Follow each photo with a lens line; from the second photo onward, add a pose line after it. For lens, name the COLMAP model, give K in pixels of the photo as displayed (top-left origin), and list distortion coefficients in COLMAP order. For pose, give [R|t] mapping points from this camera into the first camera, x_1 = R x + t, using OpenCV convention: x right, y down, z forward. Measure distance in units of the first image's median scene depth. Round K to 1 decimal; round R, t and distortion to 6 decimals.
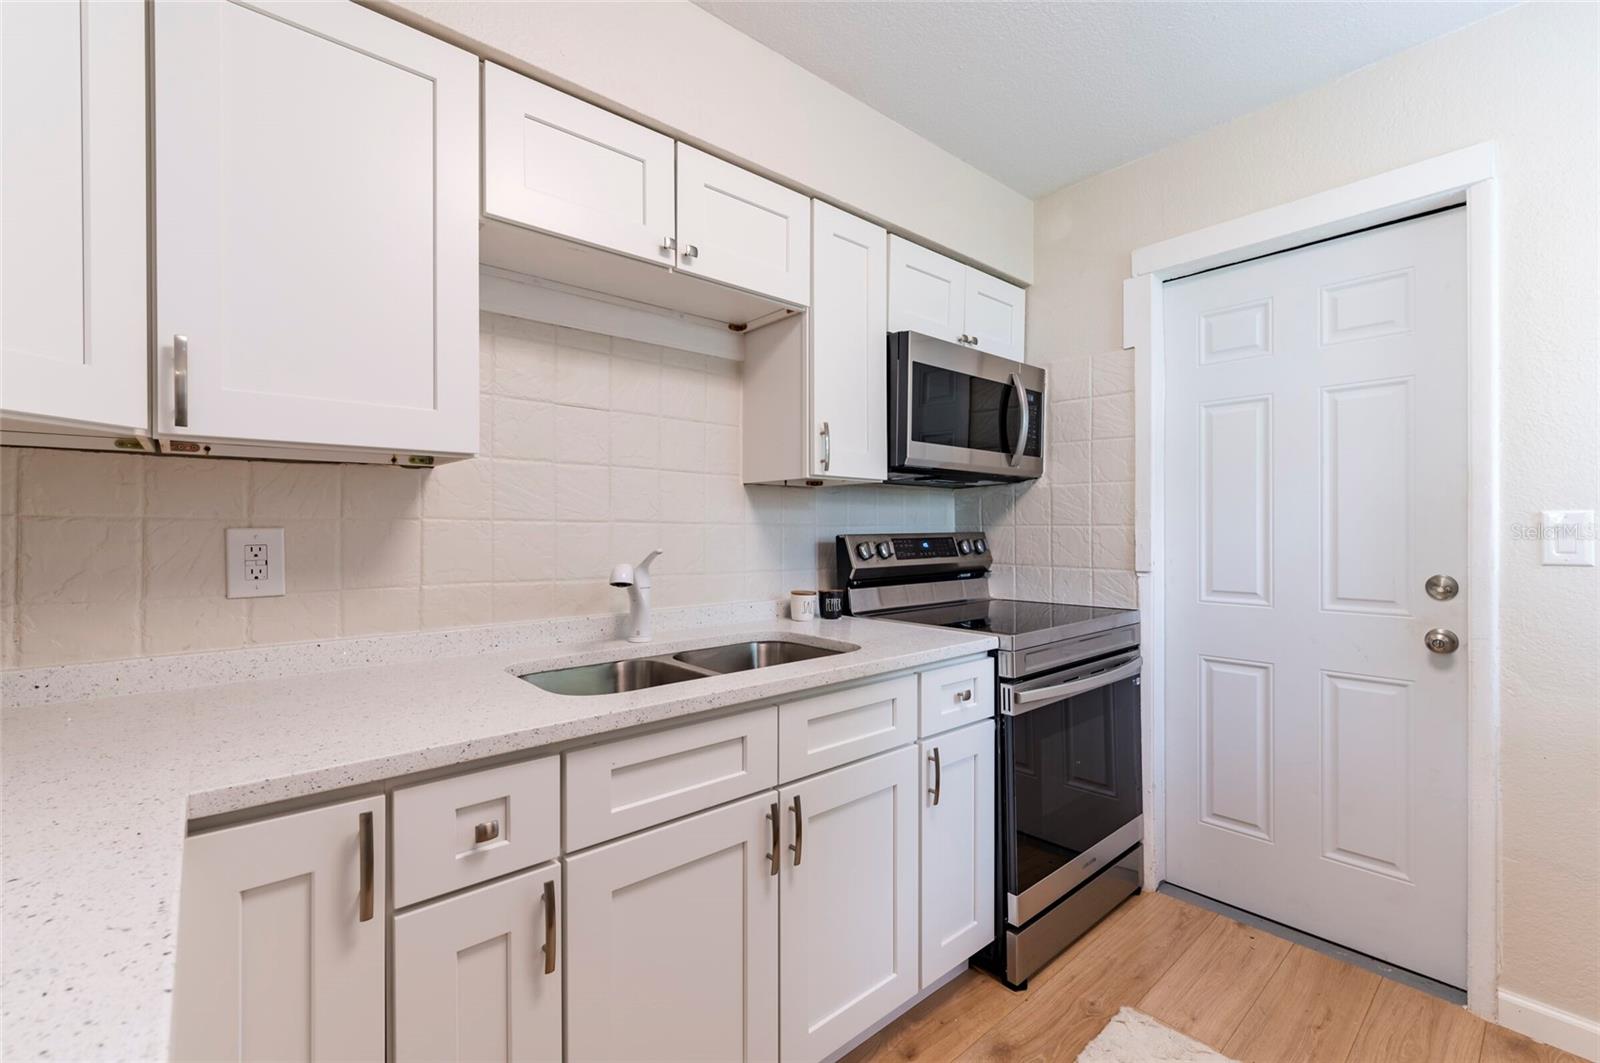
lens RADIAL K [[685.8, 0, 807.7], [0, 685.8, 528.6], [0, 0, 1]] dist [-0.000530, -0.000546]
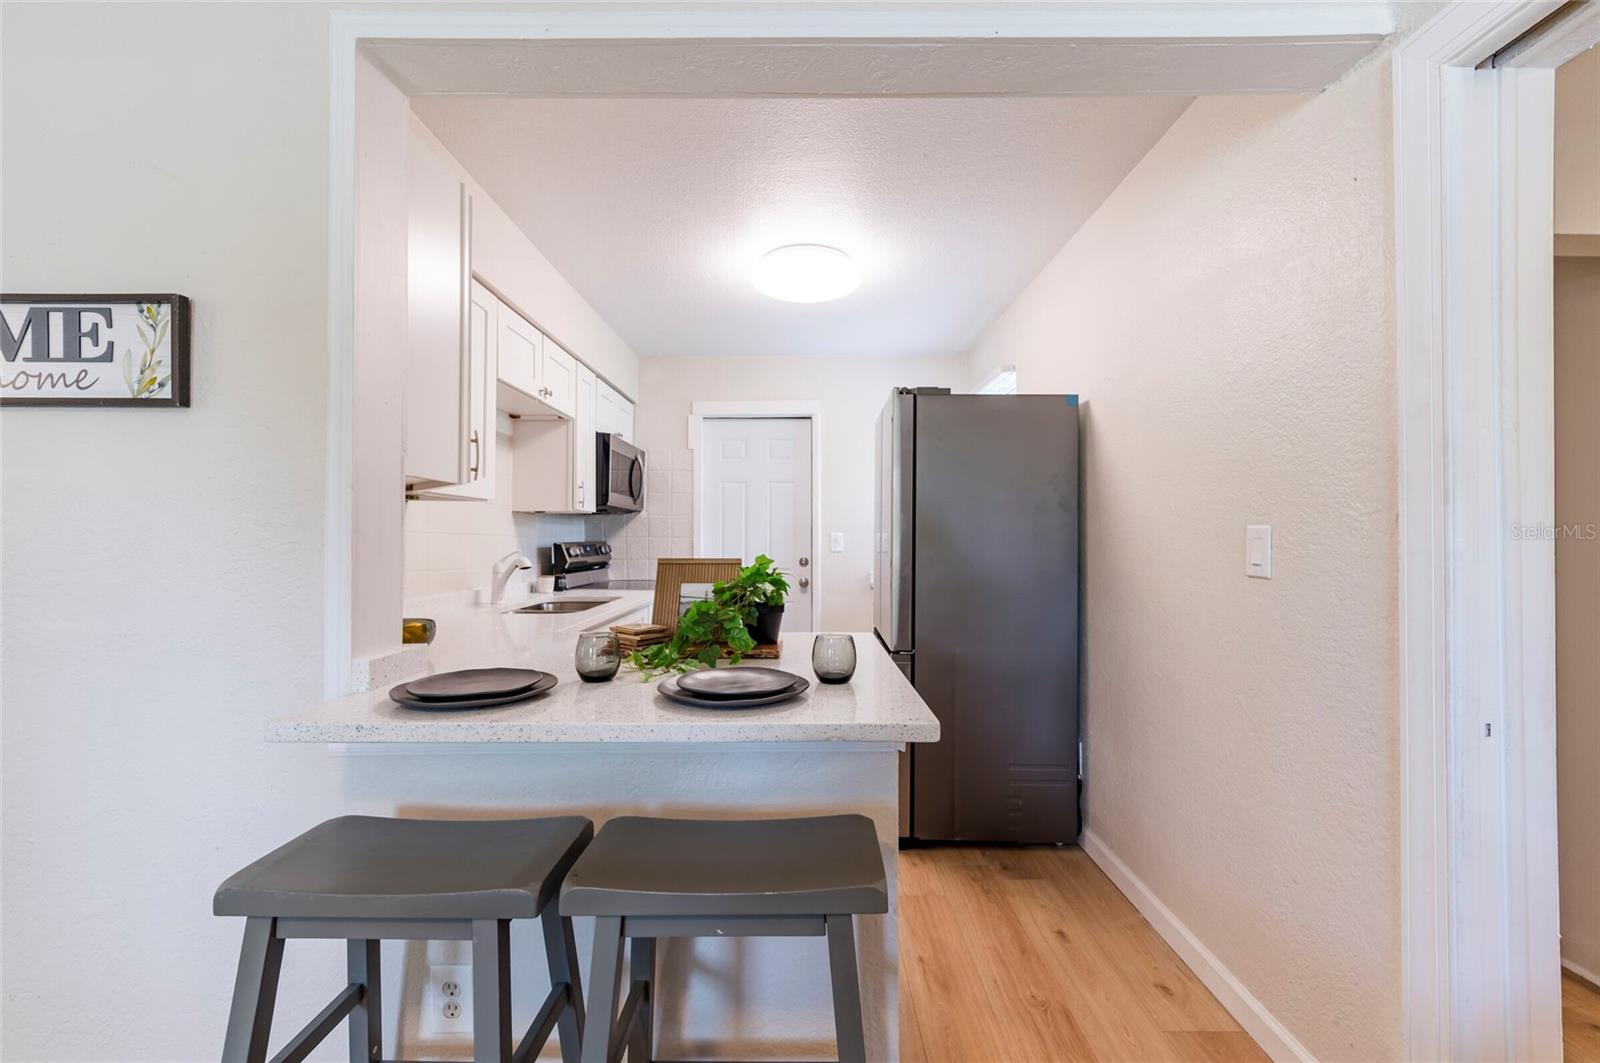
lens RADIAL K [[656.9, 0, 804.4], [0, 656.9, 532.1], [0, 0, 1]] dist [0.000925, 0.000171]
pose [[0.663012, 0.011311, 0.748523, -0.770901], [-0.002374, 0.999913, -0.013007, 0.003069], [-0.748605, 0.006847, 0.662981, -0.536778]]
